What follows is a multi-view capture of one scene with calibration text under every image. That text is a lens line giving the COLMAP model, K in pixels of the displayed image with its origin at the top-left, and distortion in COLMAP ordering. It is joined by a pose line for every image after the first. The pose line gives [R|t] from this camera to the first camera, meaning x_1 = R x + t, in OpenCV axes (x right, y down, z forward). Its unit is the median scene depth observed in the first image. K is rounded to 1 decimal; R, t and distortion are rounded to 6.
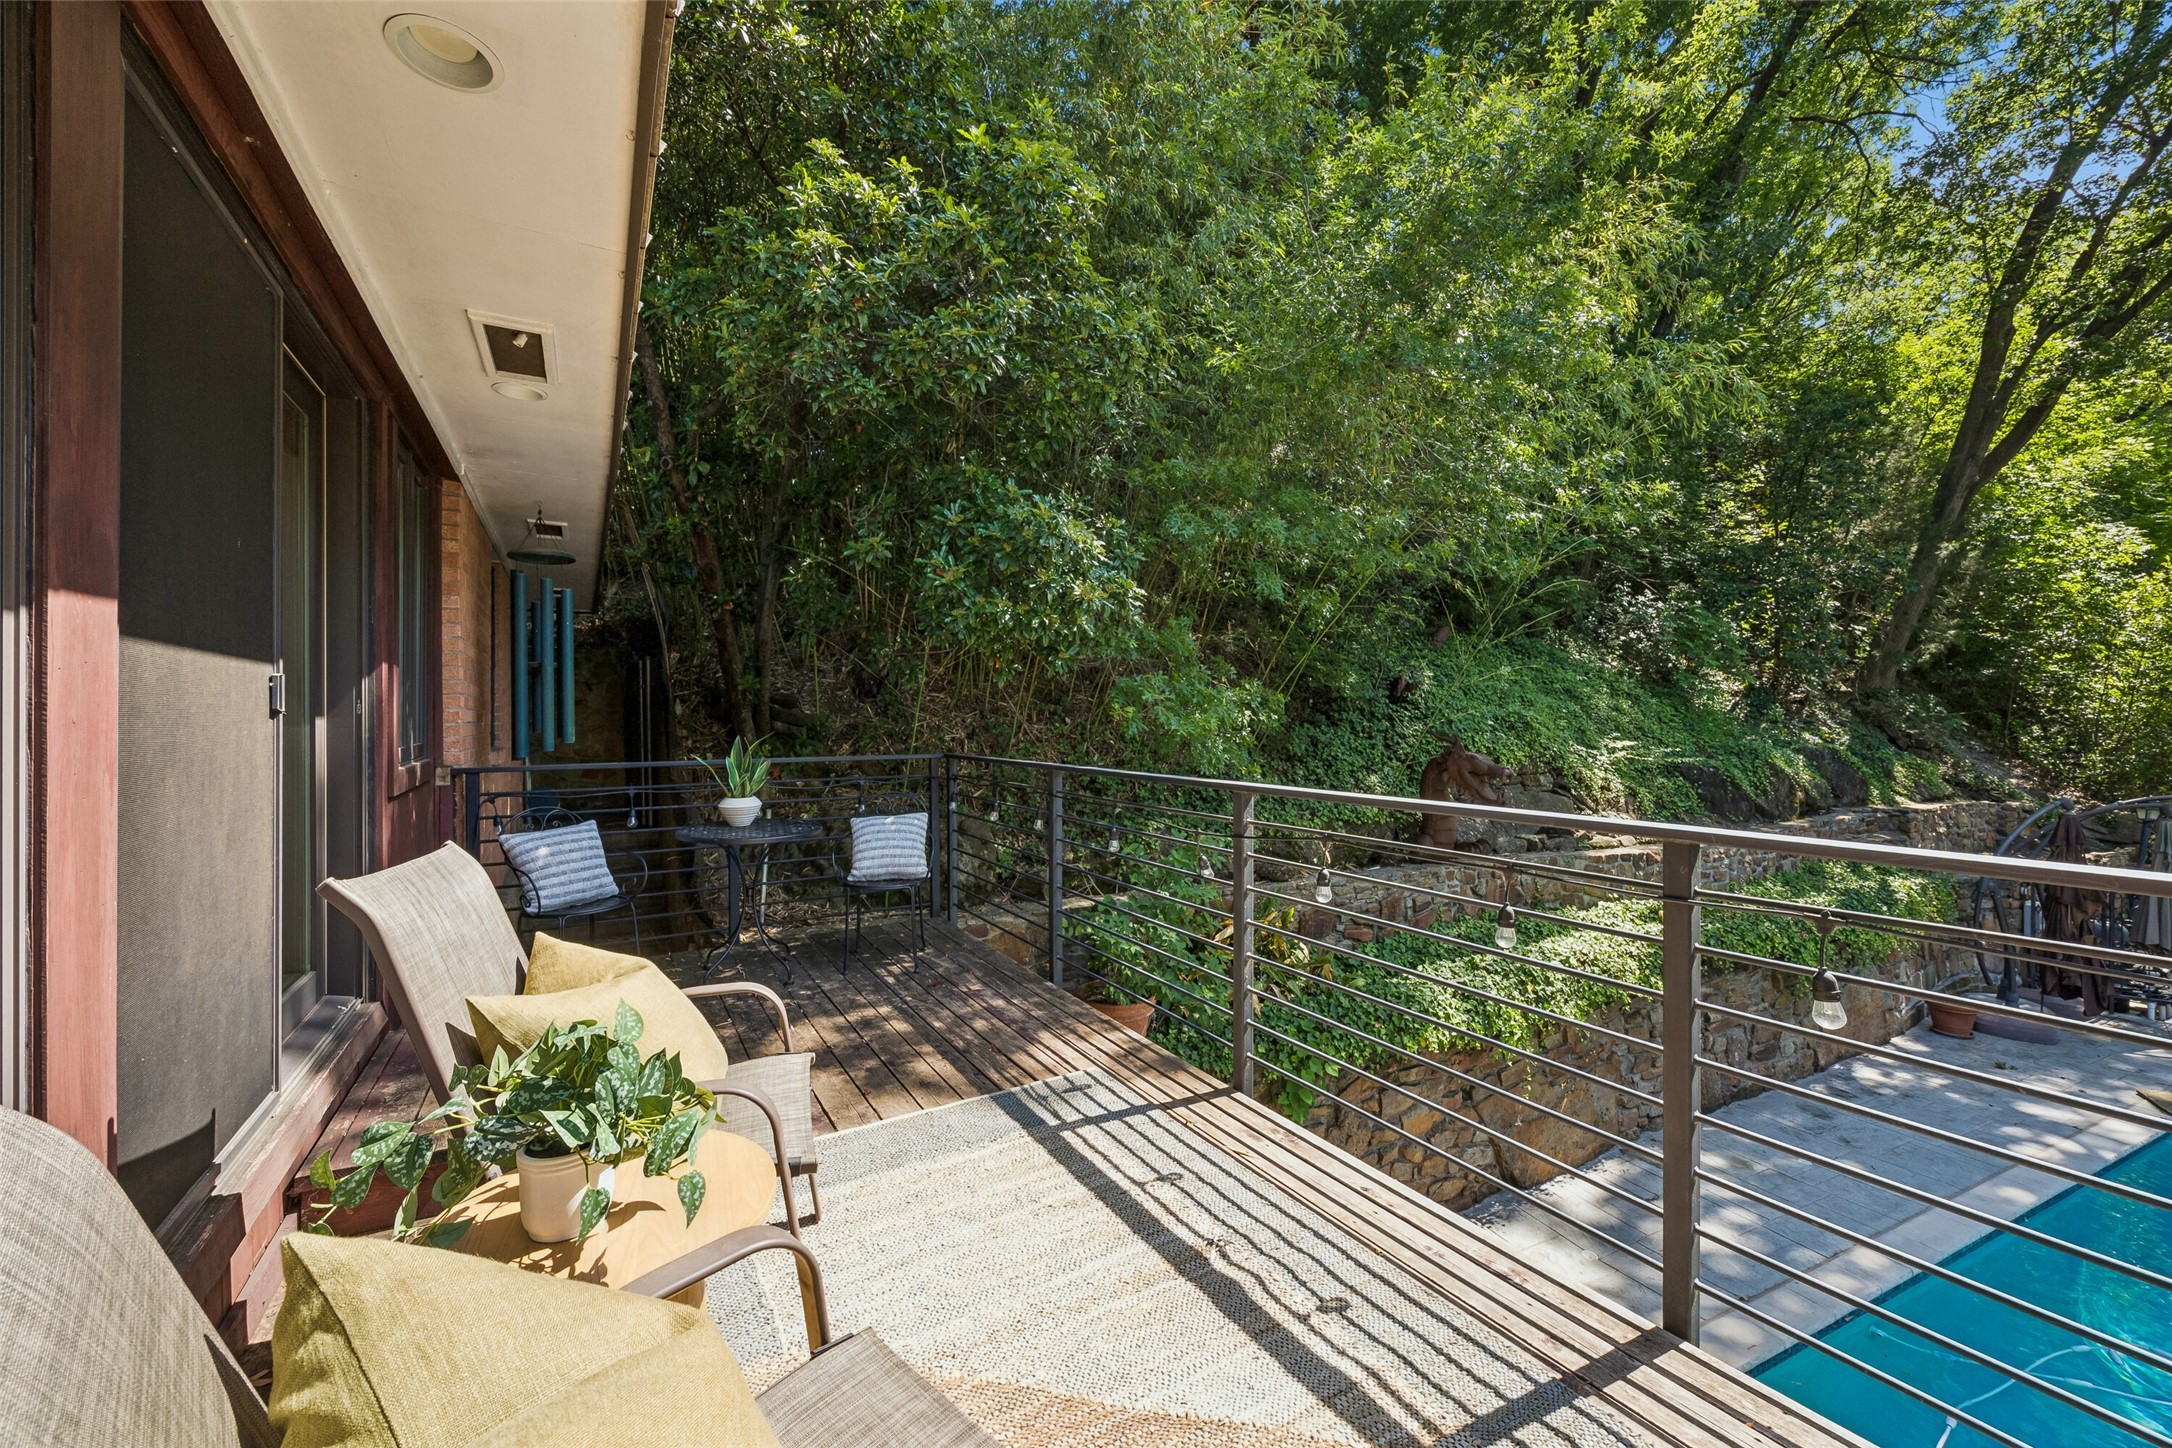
lens RADIAL K [[835.9, 0, 1079.2], [0, 835.9, 712.4], [0, 0, 1]] dist [-0.001035, -0.000482]
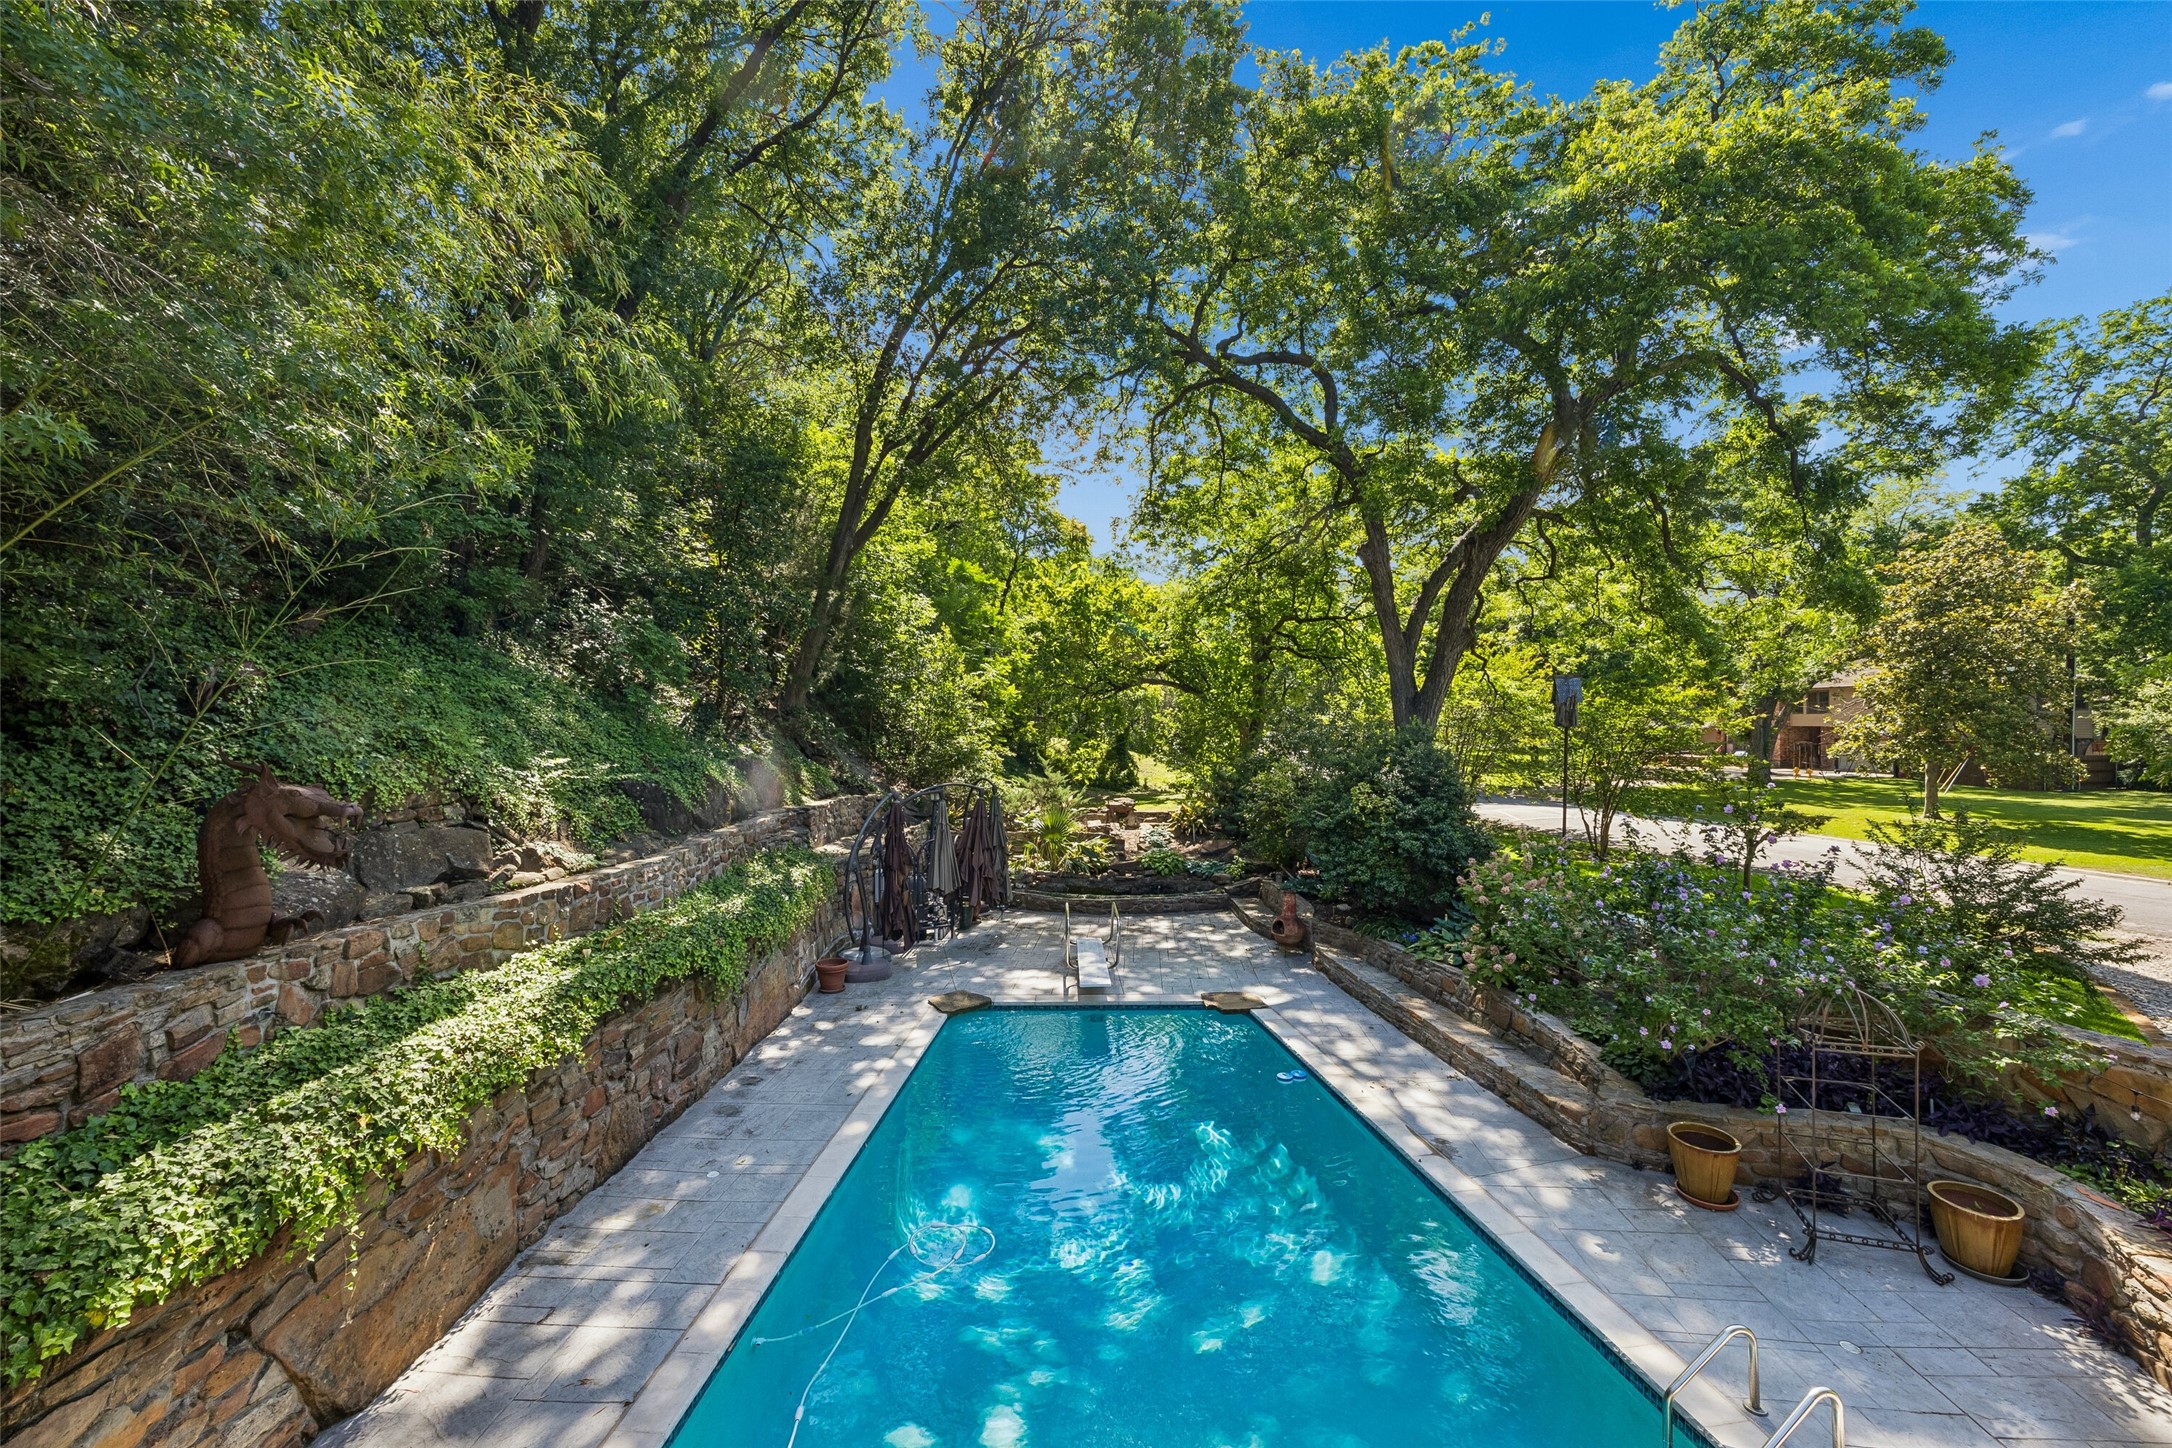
lens RADIAL K [[835.9, 0, 1079.2], [0, 835.9, 712.4], [0, 0, 1]] dist [-0.001035, -0.000482]
pose [[0.476952, 0.014069, 0.878816, 0.122431], [0.002772, 0.999843, -0.017511, 0.001697], [-0.878925, 0.010788, 0.476839, 0.082565]]
